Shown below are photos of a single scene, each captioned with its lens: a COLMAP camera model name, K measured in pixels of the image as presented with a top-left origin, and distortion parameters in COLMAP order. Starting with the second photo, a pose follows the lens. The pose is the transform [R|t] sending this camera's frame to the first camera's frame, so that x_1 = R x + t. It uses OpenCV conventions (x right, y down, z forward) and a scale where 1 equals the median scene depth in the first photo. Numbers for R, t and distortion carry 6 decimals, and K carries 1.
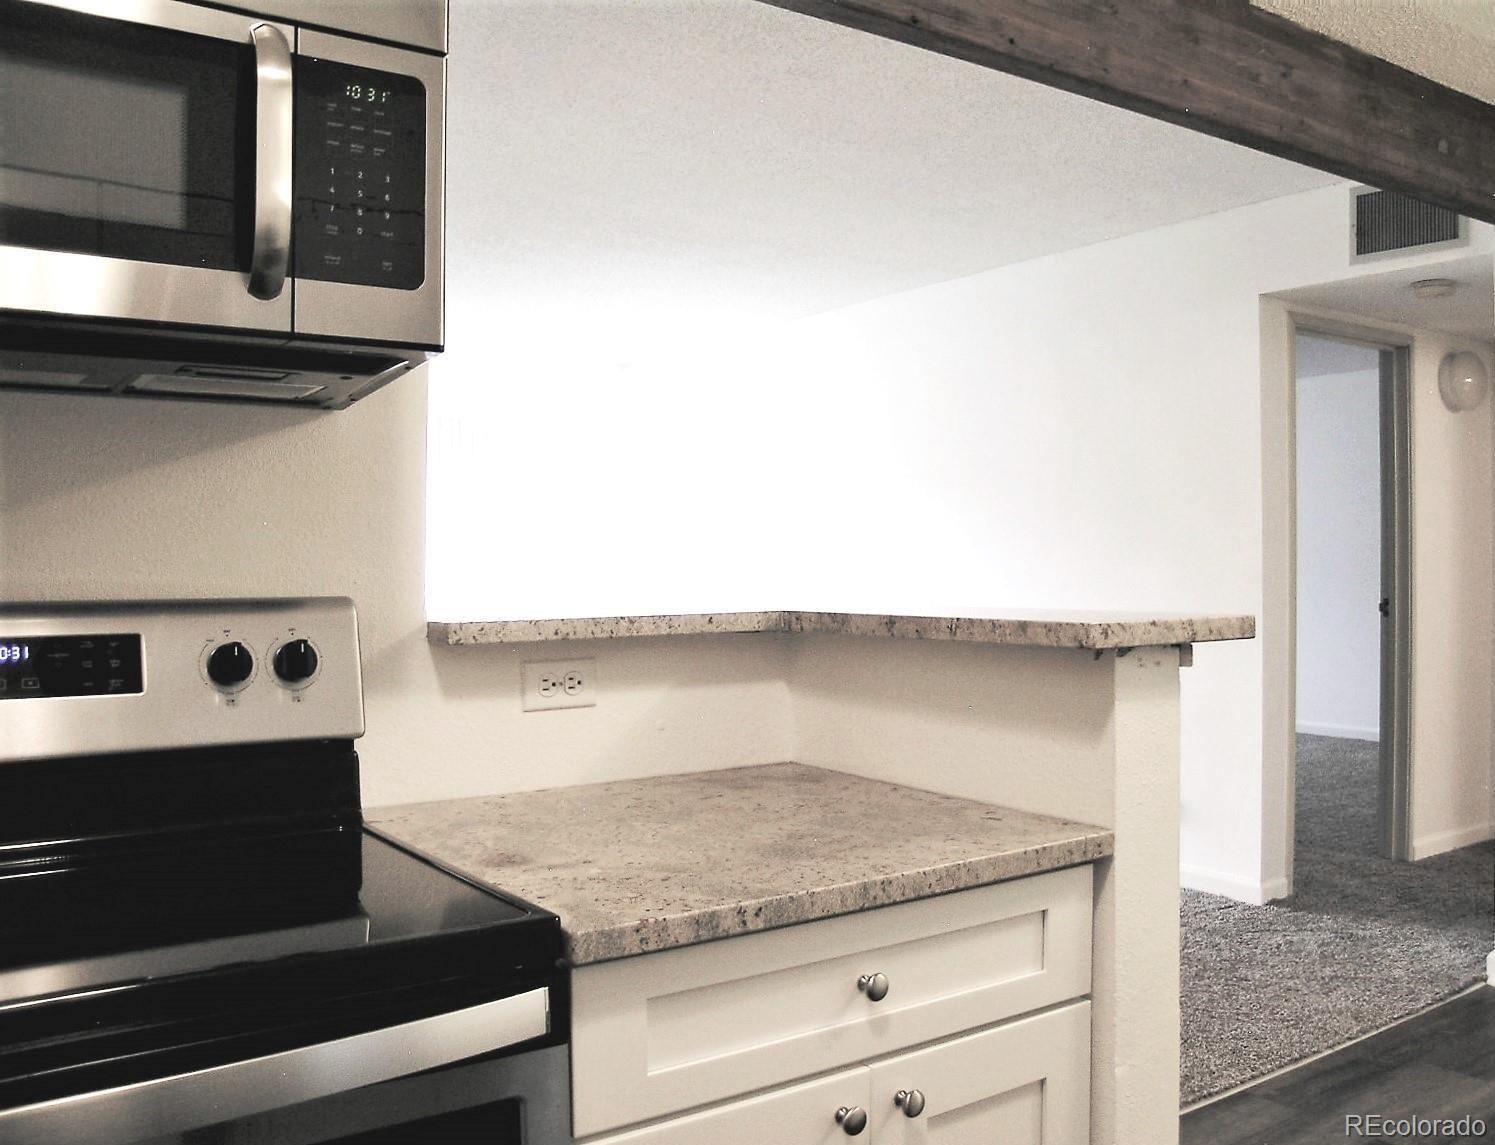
lens RADIAL K [[1371.4, 0, 747.5], [0, 1371.4, 572.5], [0, 0, 1]] dist [-0.102906, -0.001083]
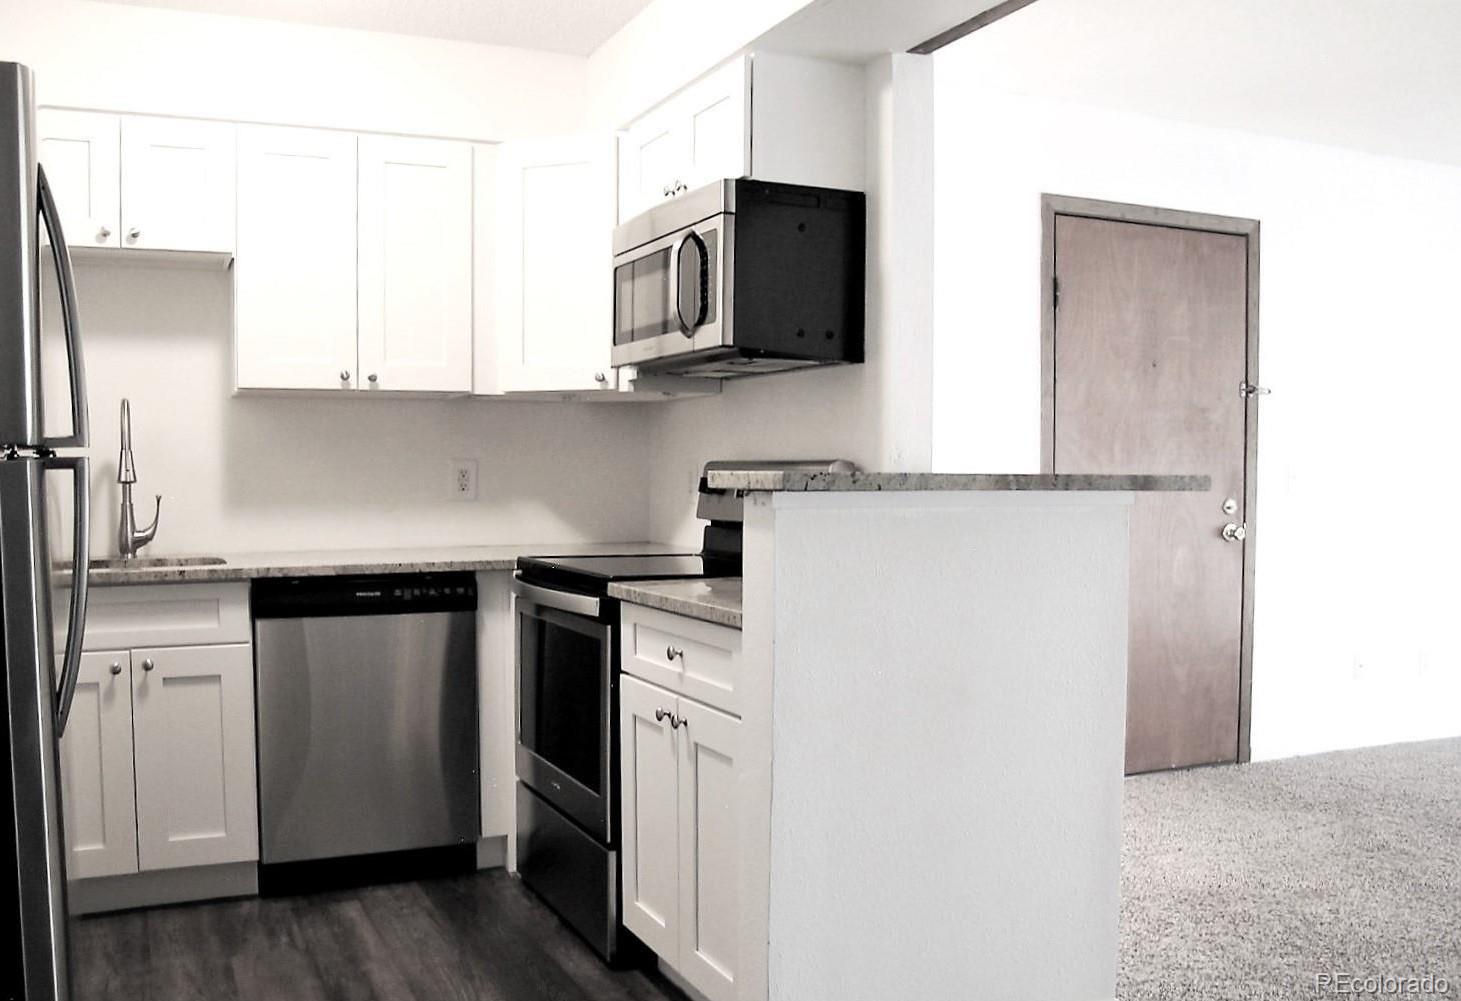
lens RADIAL K [[1432.3, 0, 725.4], [0, 1432.3, 545.6], [0, 0, 1]] dist [-0.108986, 0.008566]
pose [[-0.209758, 0.055635, -0.976169, 2.073657], [-0.007504, 0.998259, 0.058506, 0.025751], [0.977724, 0.019597, -0.208976, 1.483935]]
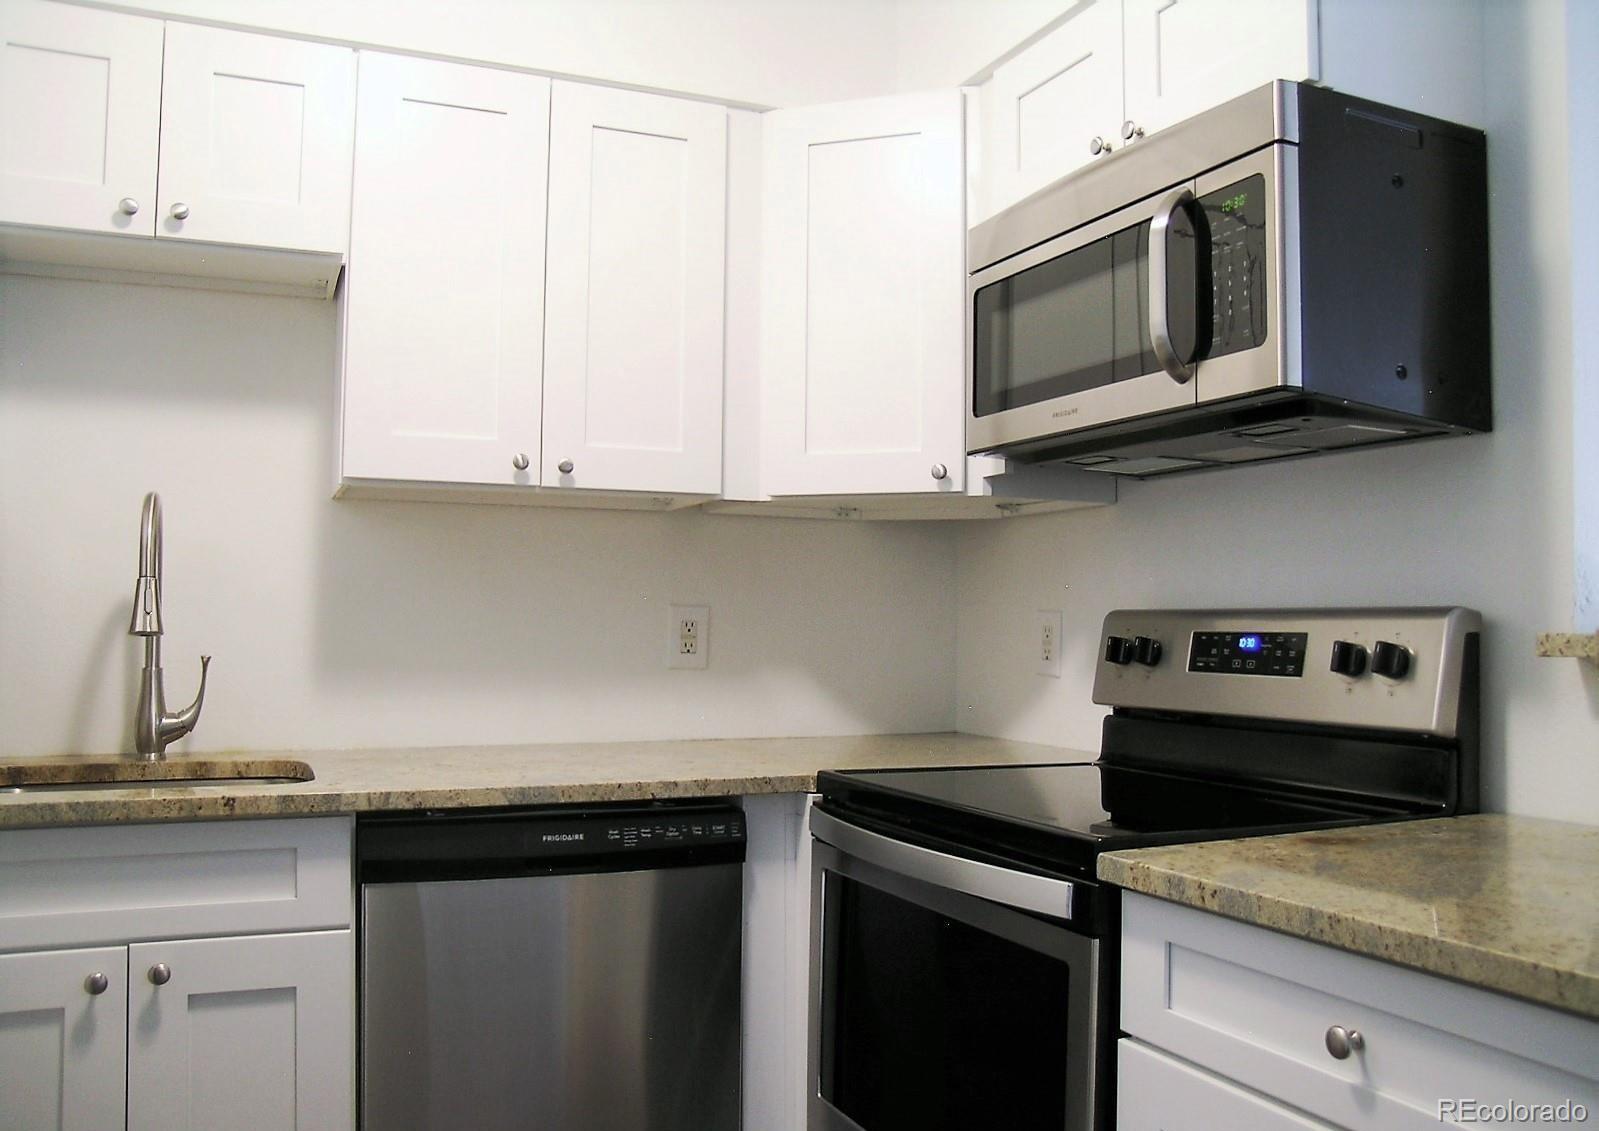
lens RADIAL K [[1370.7, 0, 799.5], [0, 1370.7, 565.5], [0, 0, 1]] dist [-0.128993, 0.085286]
pose [[-0.212043, -0.040931, -0.976403, 0.983457], [-0.016151, 0.999133, -0.038376, 0.040339], [0.977127, 0.007632, -0.212520, 0.824628]]
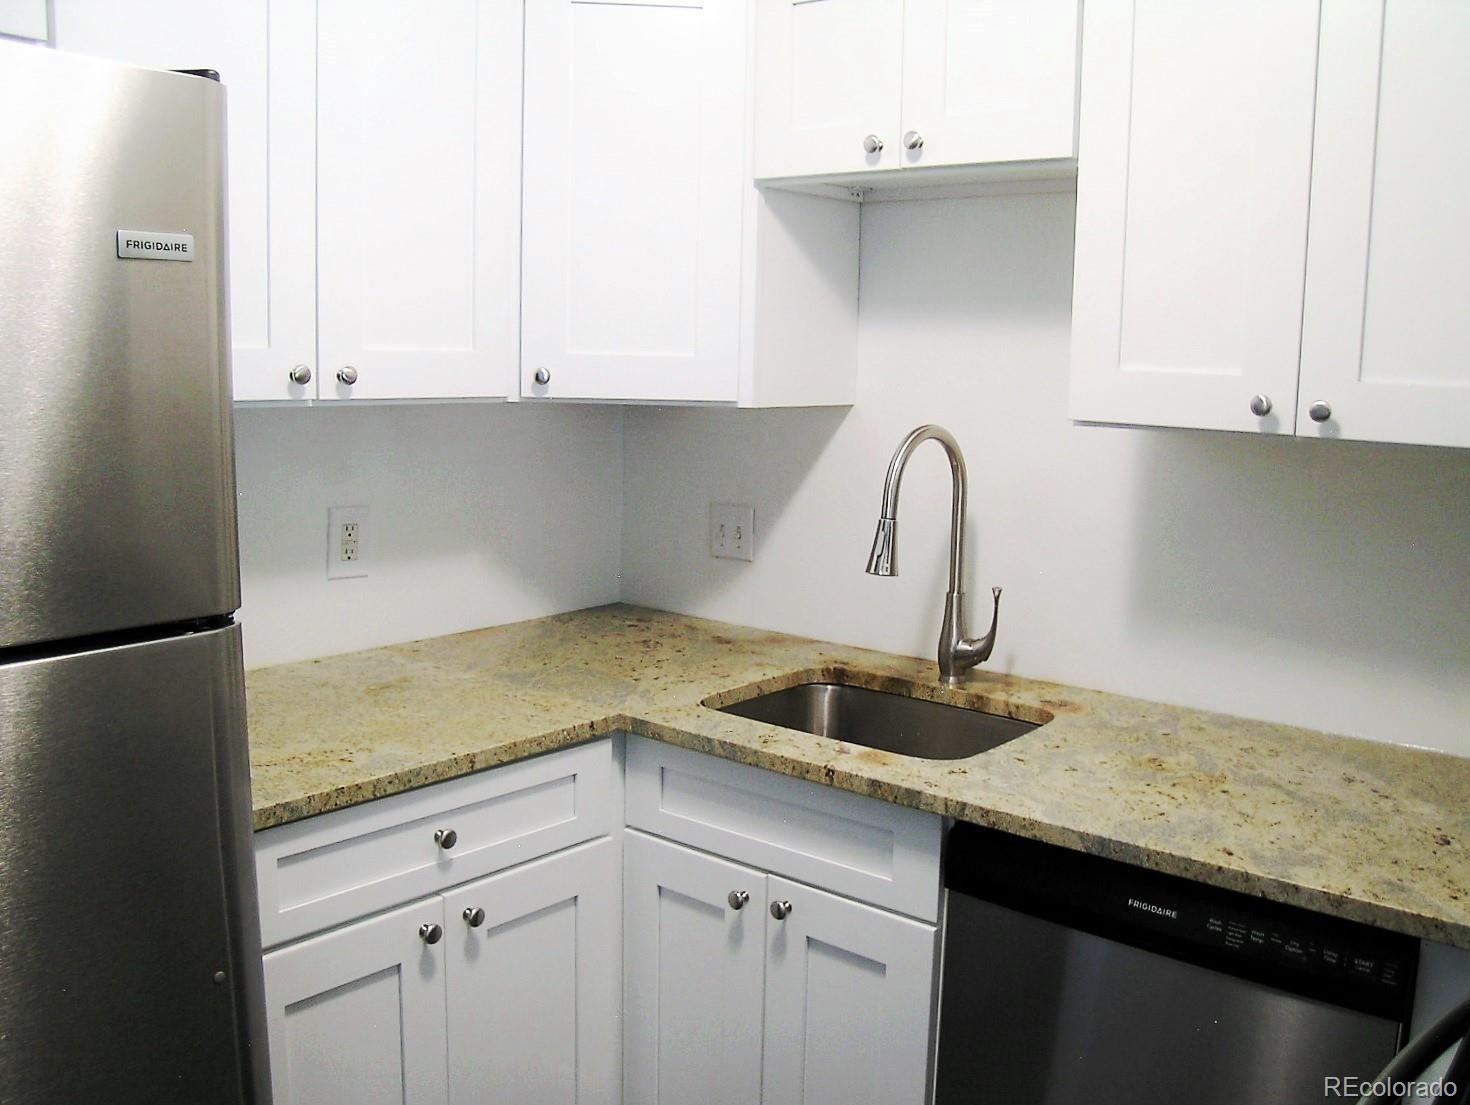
lens RADIAL K [[1361.3, 0, 735.0], [0, 1361.3, 552.5], [0, 0, 1]] dist [-0.098144, 0.010964]
pose [[-0.968644, 0.028667, -0.246794, 0.239692], [-0.013431, 0.985827, 0.167226, -0.206909], [0.248090, 0.165297, -0.954530, 1.225557]]
